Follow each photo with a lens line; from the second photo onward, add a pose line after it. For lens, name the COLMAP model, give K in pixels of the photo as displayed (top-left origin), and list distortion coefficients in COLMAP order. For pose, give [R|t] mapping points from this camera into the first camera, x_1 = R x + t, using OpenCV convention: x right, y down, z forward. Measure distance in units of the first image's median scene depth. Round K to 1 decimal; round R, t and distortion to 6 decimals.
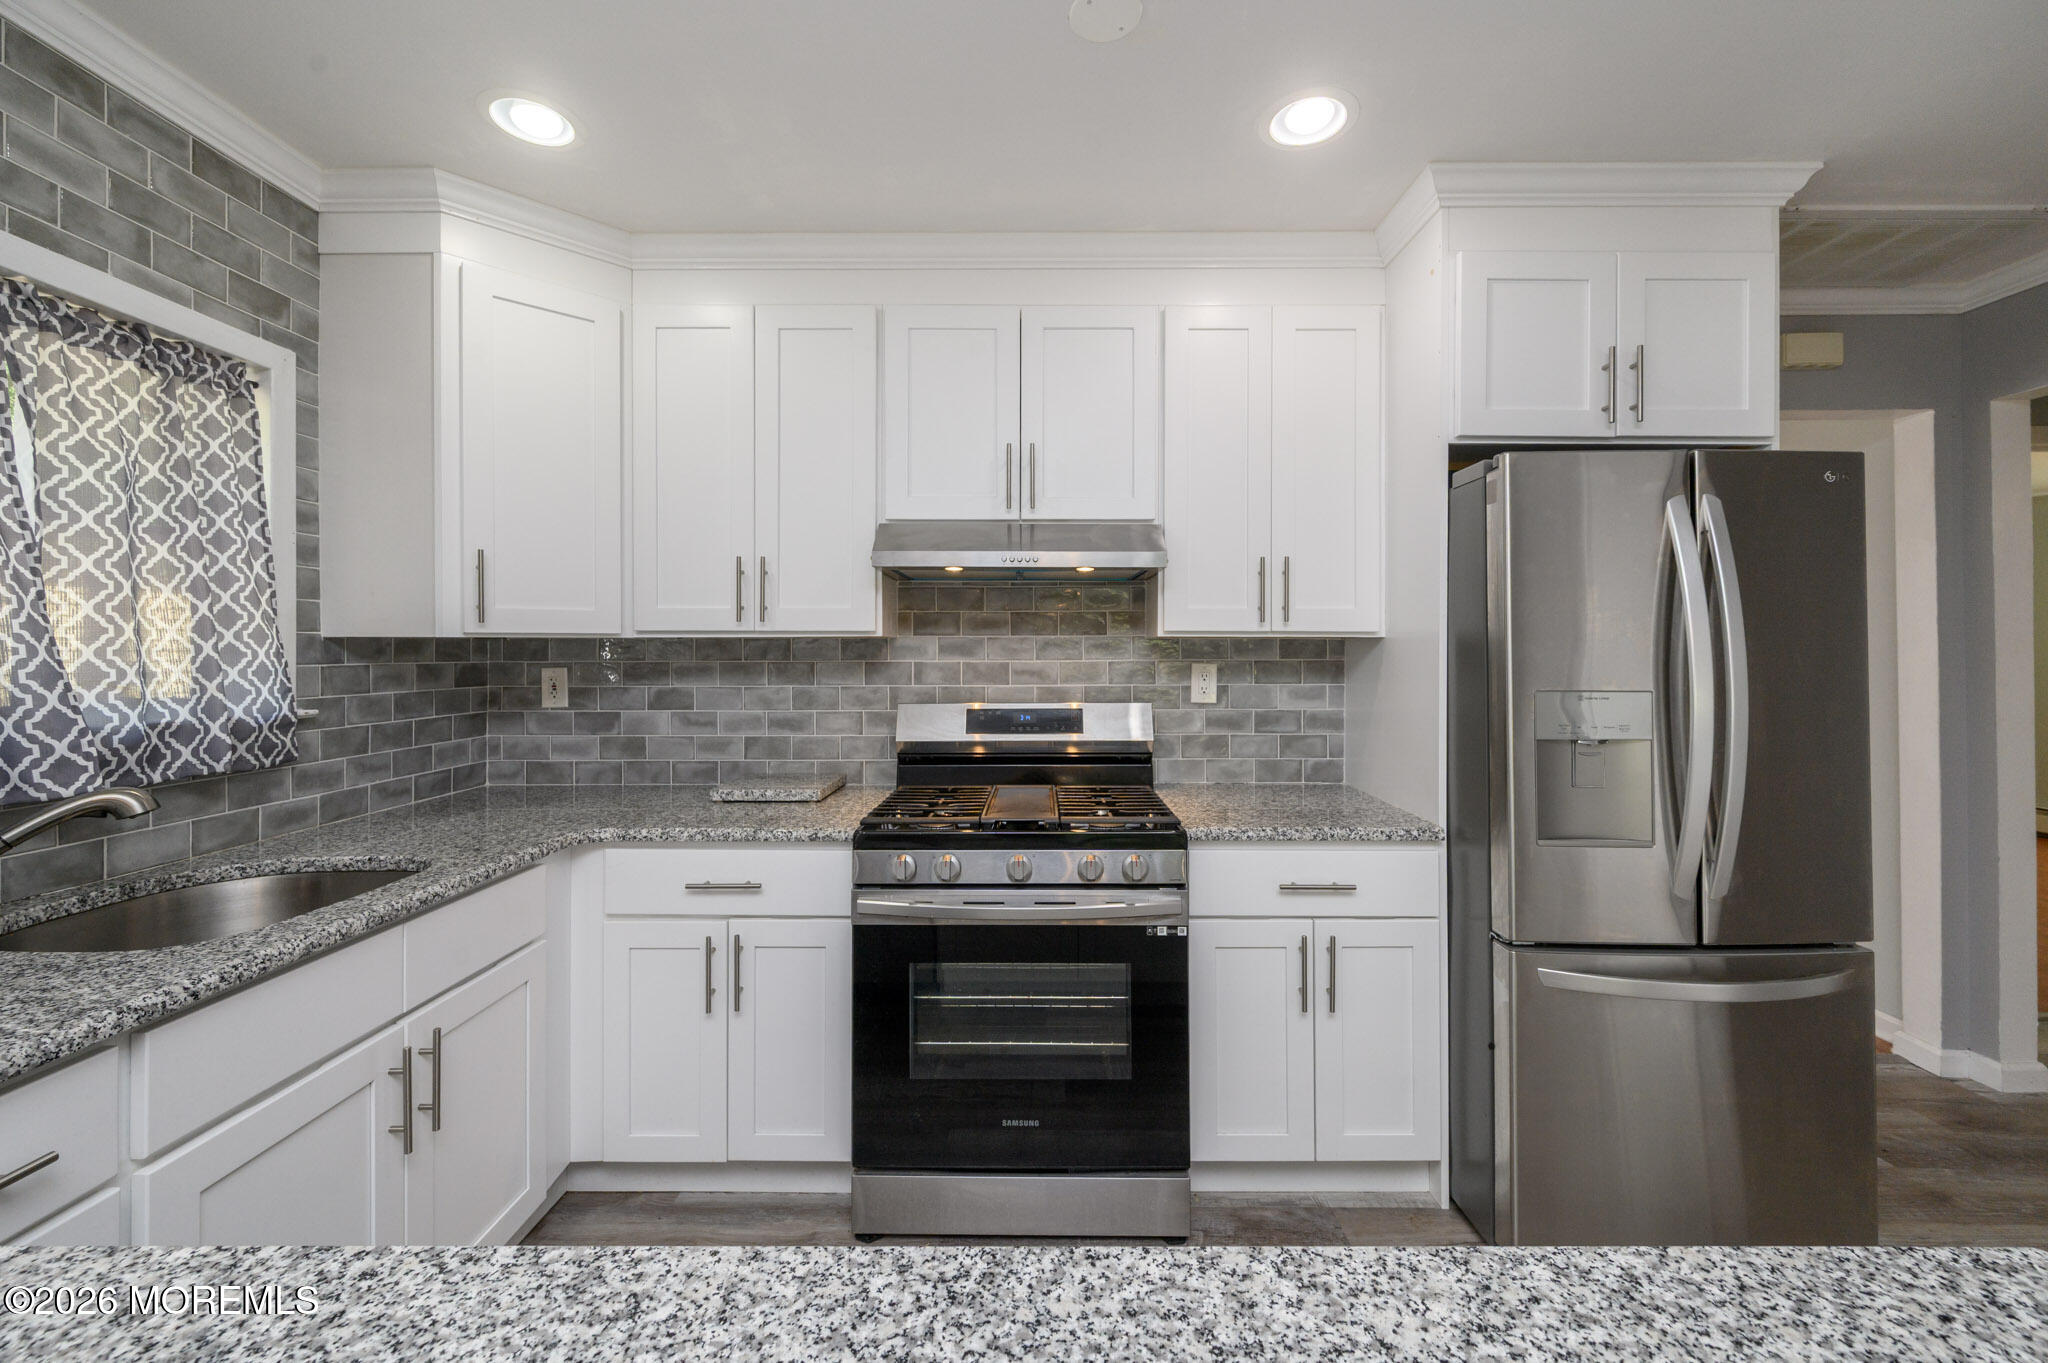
lens RADIAL K [[808.9, 0, 1023.1], [0, 808.9, 647.9], [0, 0, 1]] dist [-0.001133, -0.000200]
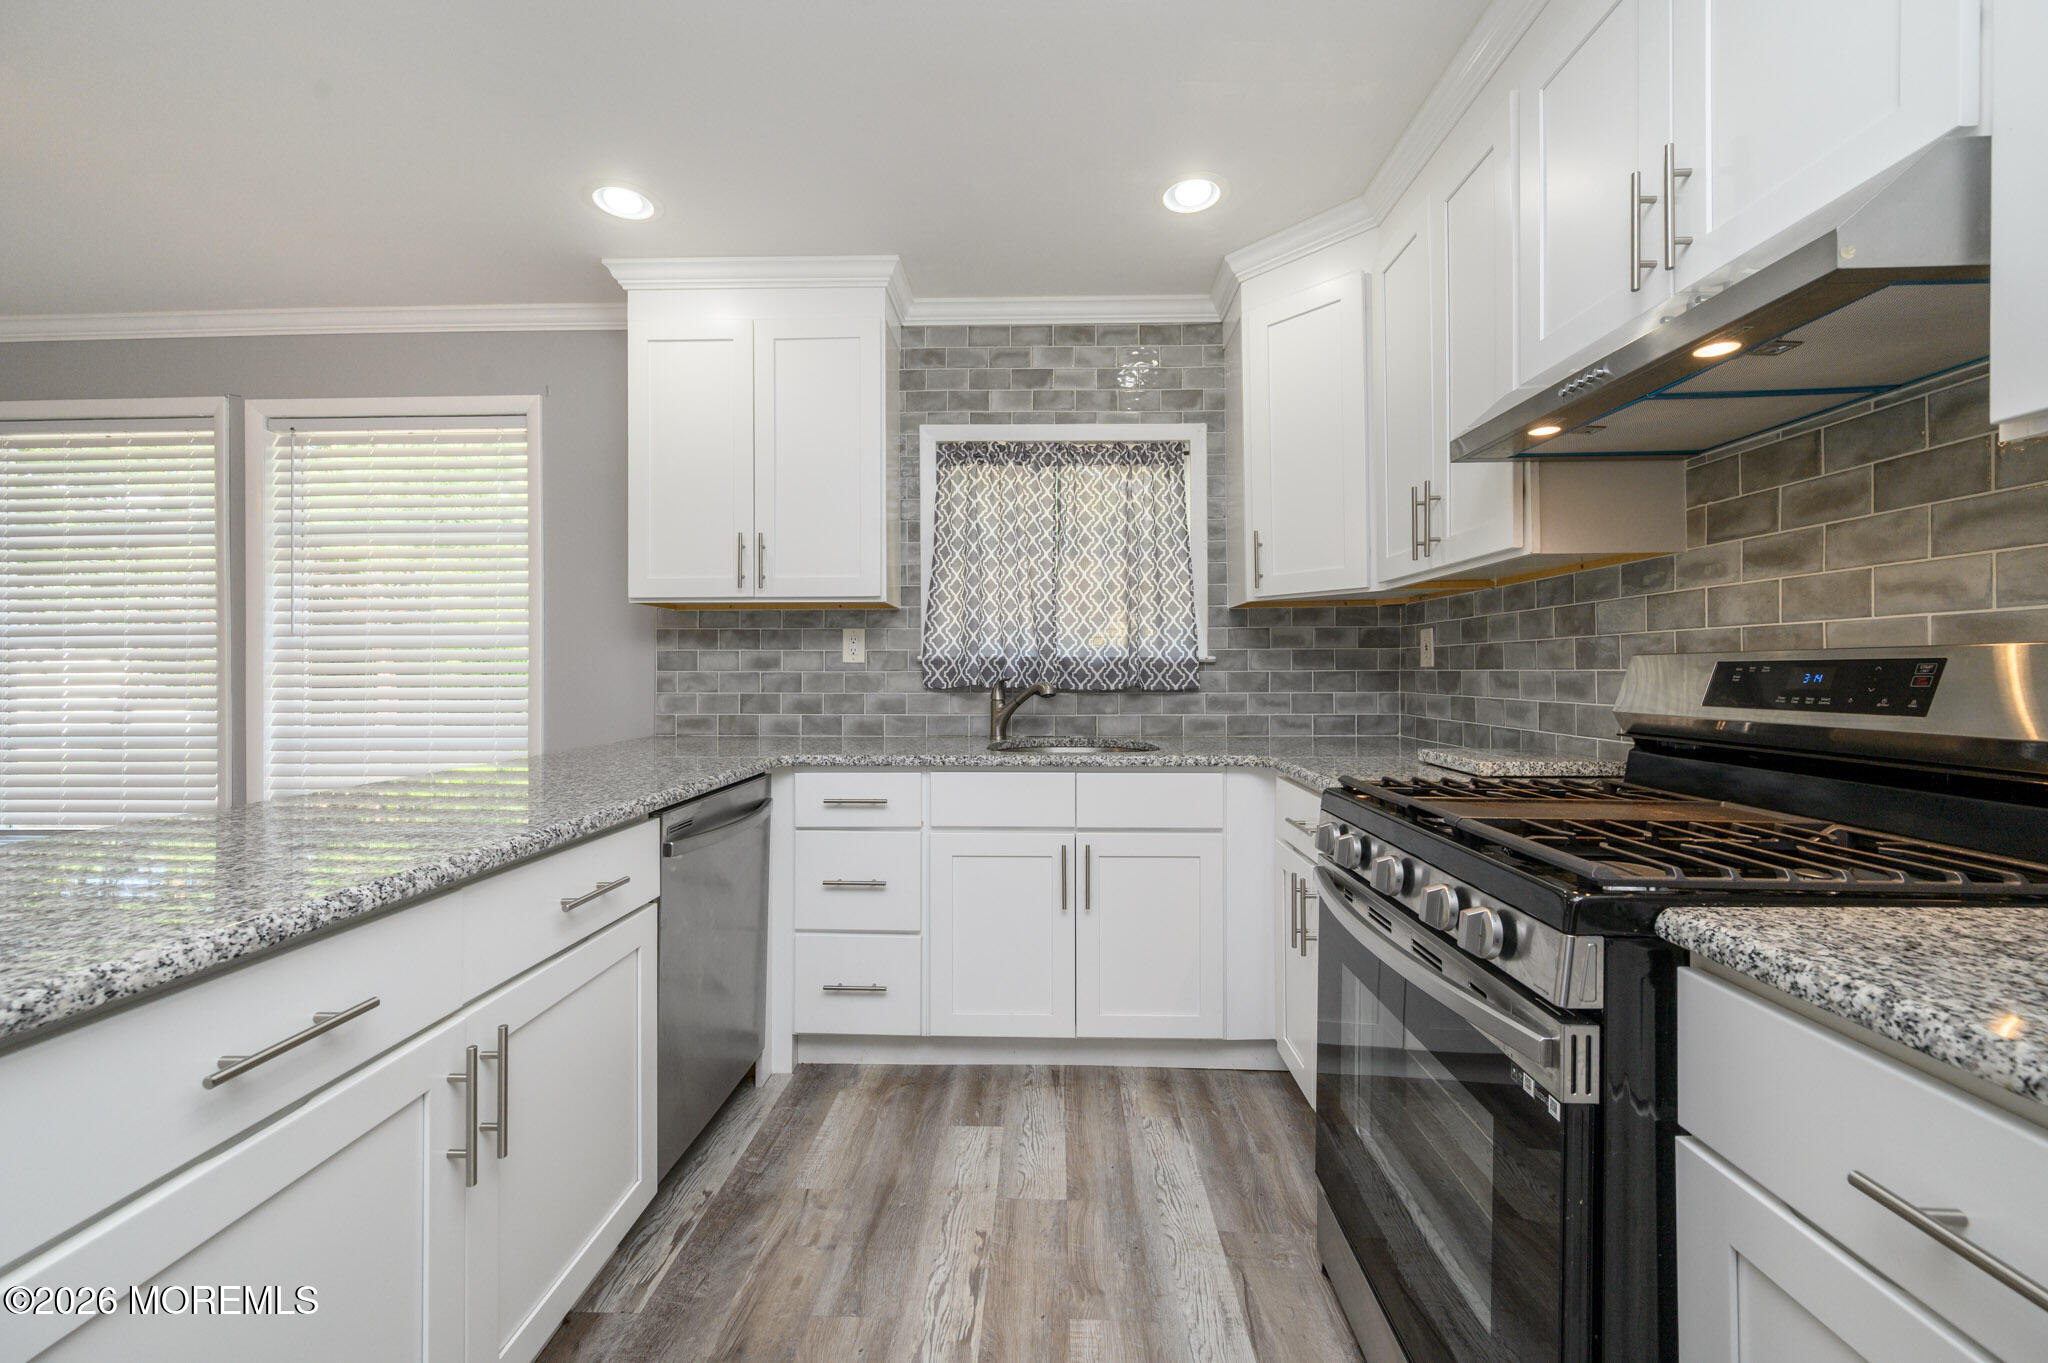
lens RADIAL K [[808.9, 0, 1025.4], [0, 808.9, 670.9], [0, 0, 1]] dist [-0.001133, -0.000200]
pose [[-0.022809, 0.002403, -0.999737, 0.600487], [0.011016, 0.999937, 0.002152, 0.090695], [0.999679, -0.010964, -0.022834, 0.645831]]
